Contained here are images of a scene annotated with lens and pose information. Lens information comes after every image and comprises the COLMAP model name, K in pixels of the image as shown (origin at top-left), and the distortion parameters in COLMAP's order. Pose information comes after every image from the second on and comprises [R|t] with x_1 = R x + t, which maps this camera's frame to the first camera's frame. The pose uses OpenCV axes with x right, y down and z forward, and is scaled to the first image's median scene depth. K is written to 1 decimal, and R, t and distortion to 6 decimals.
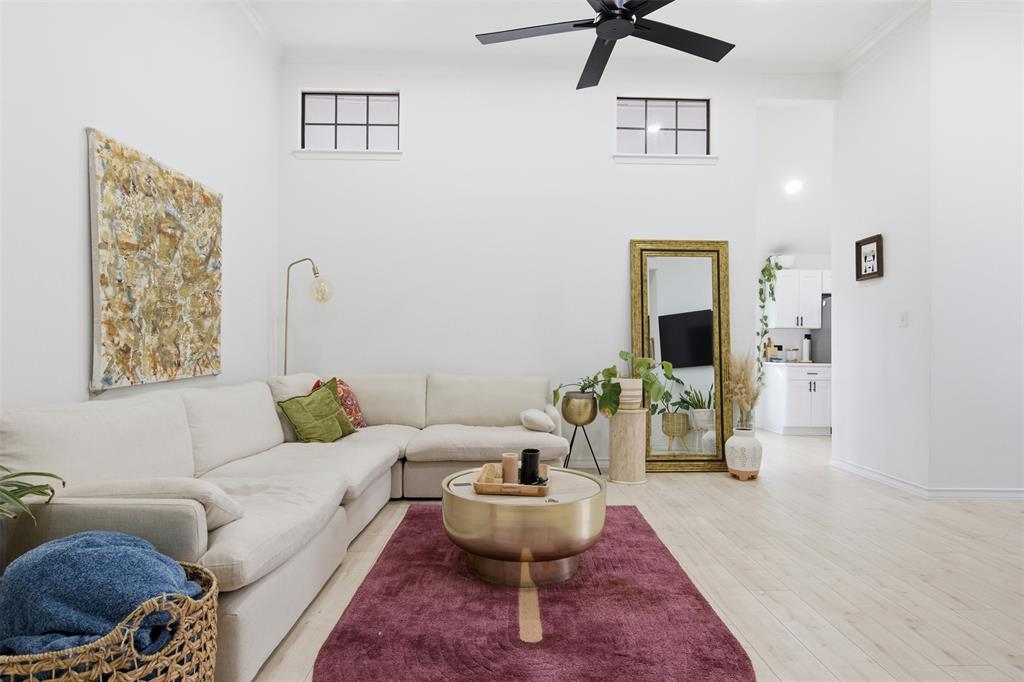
lens RADIAL K [[543.1, 0, 510.5], [0, 543.1, 346.1], [0, 0, 1]] dist [-0.010922, 0.001842]
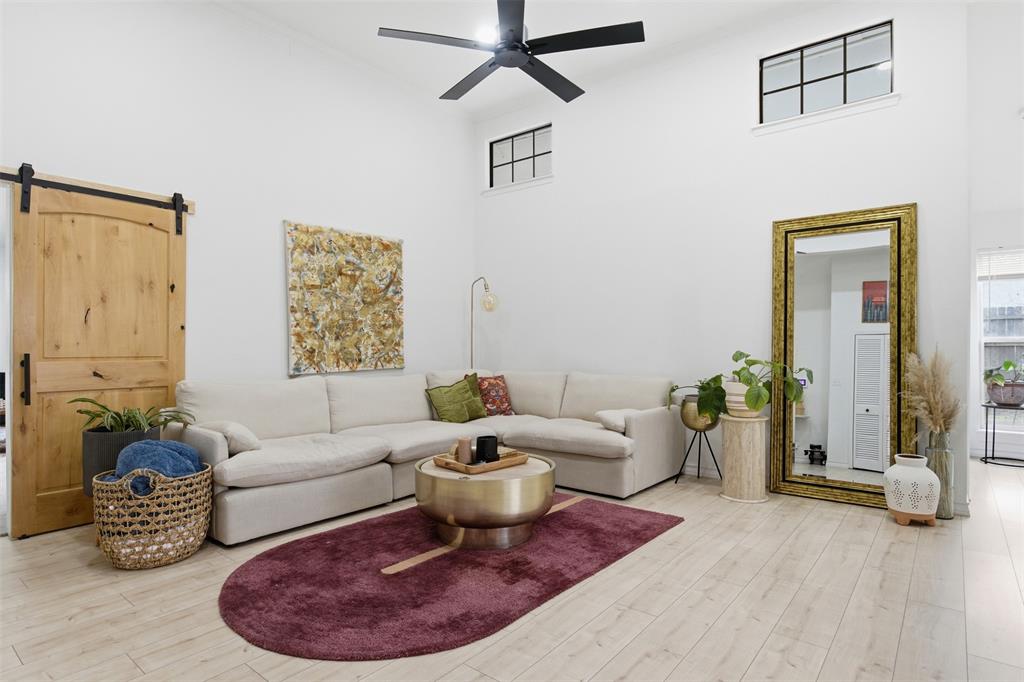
lens RADIAL K [[543.1, 0, 510.5], [0, 543.1, 346.1], [0, 0, 1]] dist [-0.010922, 0.001842]
pose [[0.769005, -0.007034, -0.639204, 0.677472], [0.006927, 0.999972, -0.002670, 0.000780], [0.639206, -0.002375, 0.769032, 0.113062]]
